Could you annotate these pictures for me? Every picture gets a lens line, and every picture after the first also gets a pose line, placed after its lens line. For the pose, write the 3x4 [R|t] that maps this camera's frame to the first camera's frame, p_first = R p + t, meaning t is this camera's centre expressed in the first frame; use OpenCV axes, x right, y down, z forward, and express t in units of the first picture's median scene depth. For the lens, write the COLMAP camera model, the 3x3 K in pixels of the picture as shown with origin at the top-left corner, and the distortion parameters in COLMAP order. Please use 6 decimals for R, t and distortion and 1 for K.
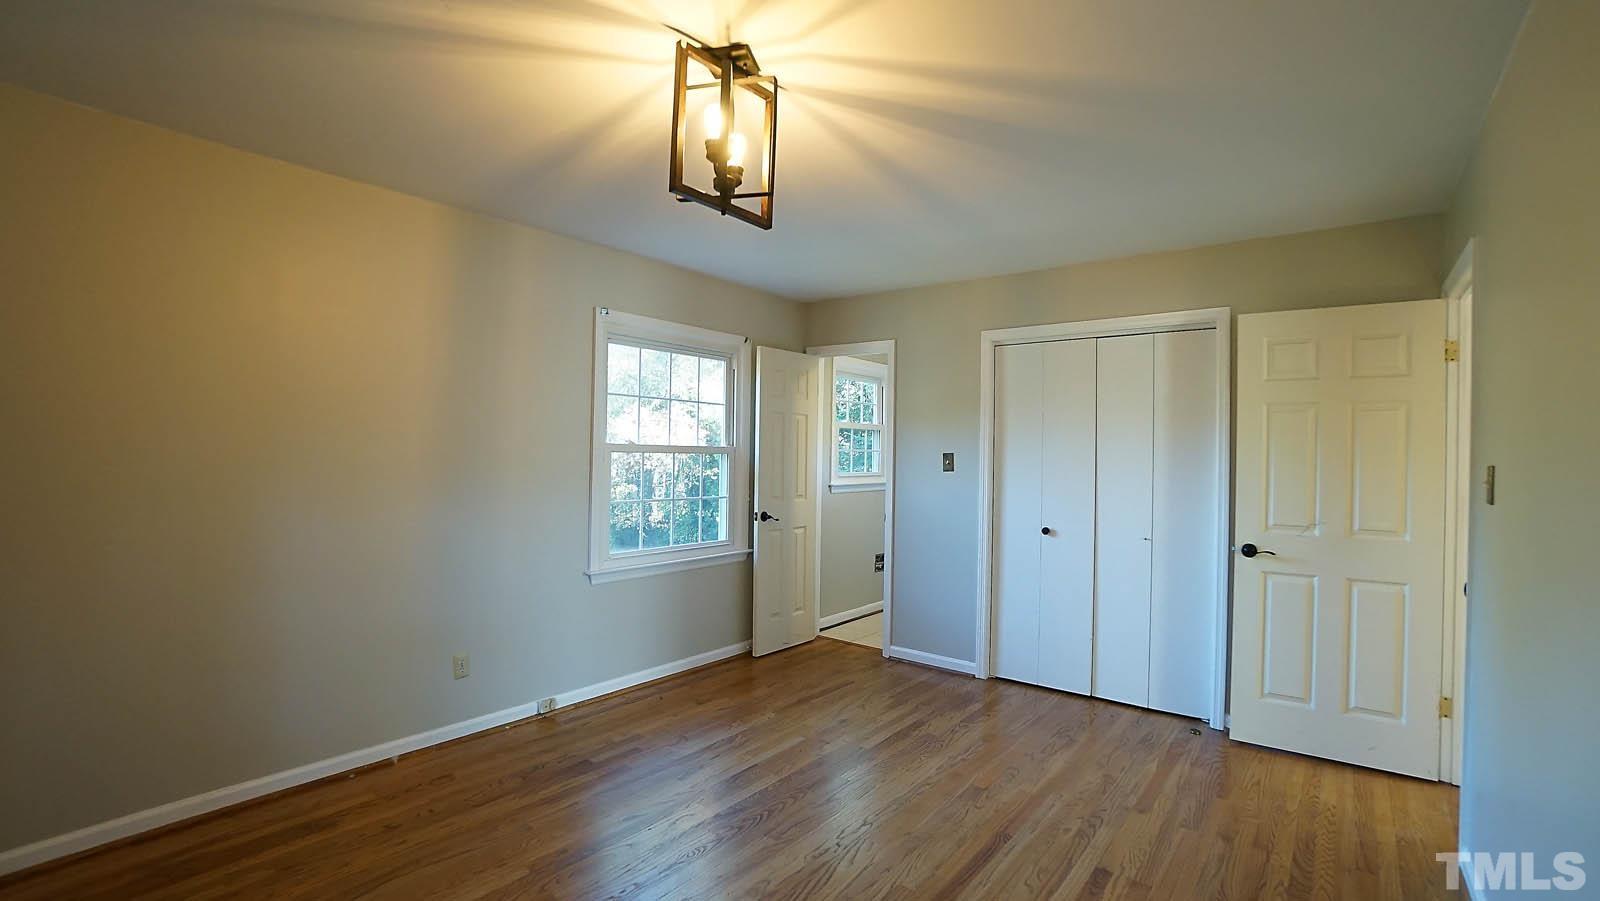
lens RADIAL K [[722.9, 0, 798.9], [0, 722.9, 455.8], [0, 0, 1]] dist [-0.000309, 0.000150]
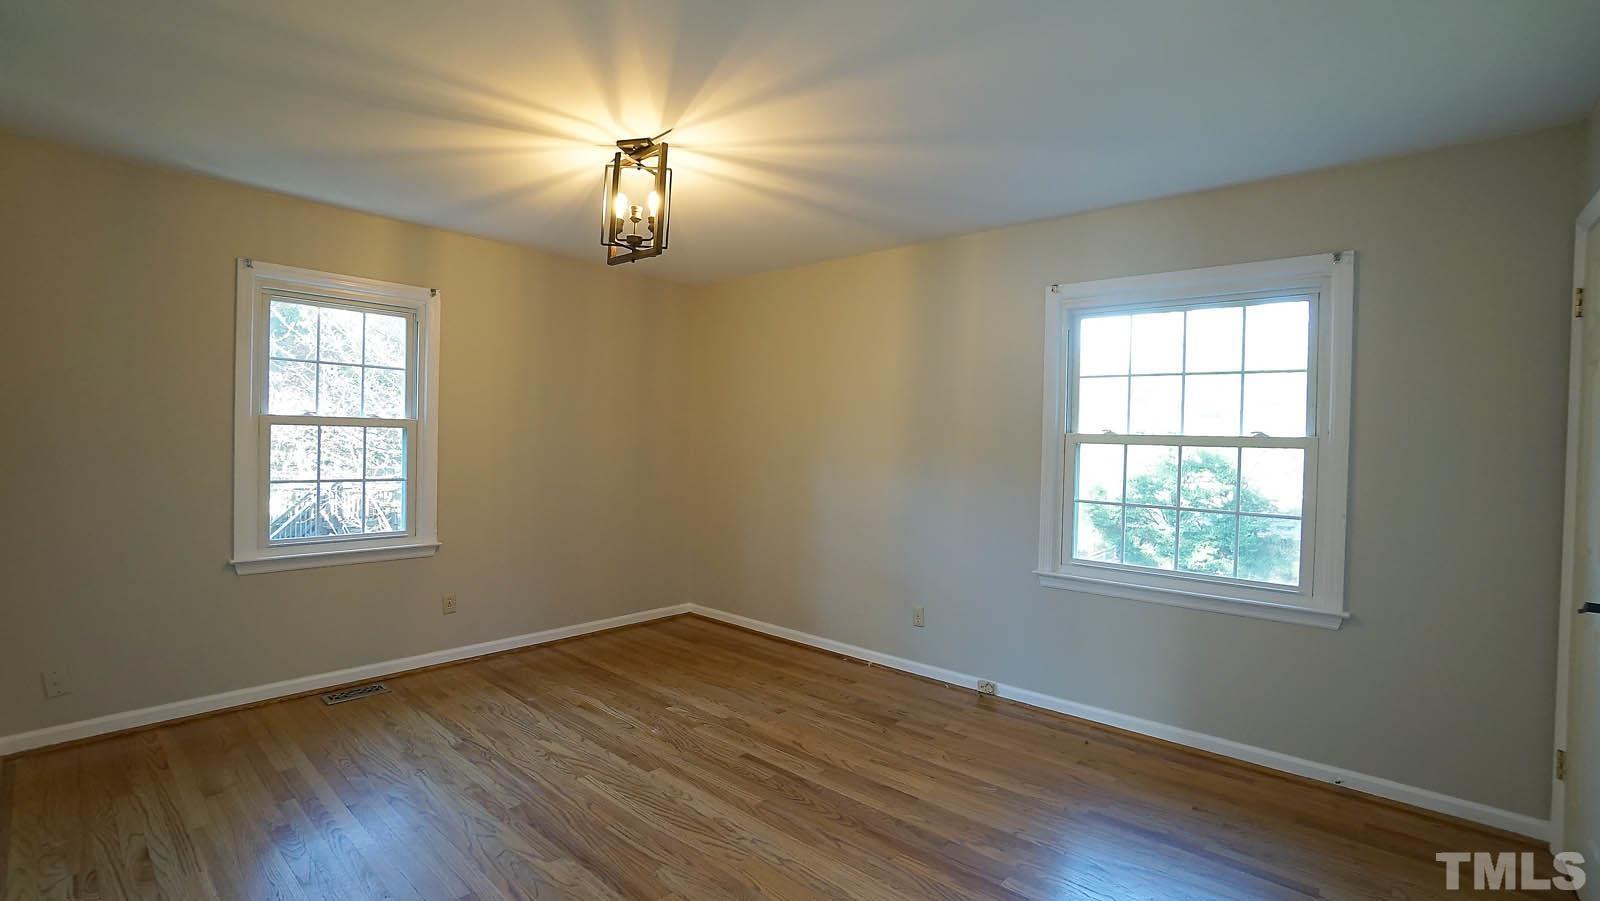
lens RADIAL K [[743.2, 0, 796.9], [0, 743.2, 445.7], [0, 0, 1]] dist [-0.034759, 0.000094]
pose [[-0.065634, -0.005932, -0.997826, 0.737124], [-0.023546, 0.999713, -0.004394, 0.010736], [0.997566, 0.023207, -0.065755, 0.800094]]
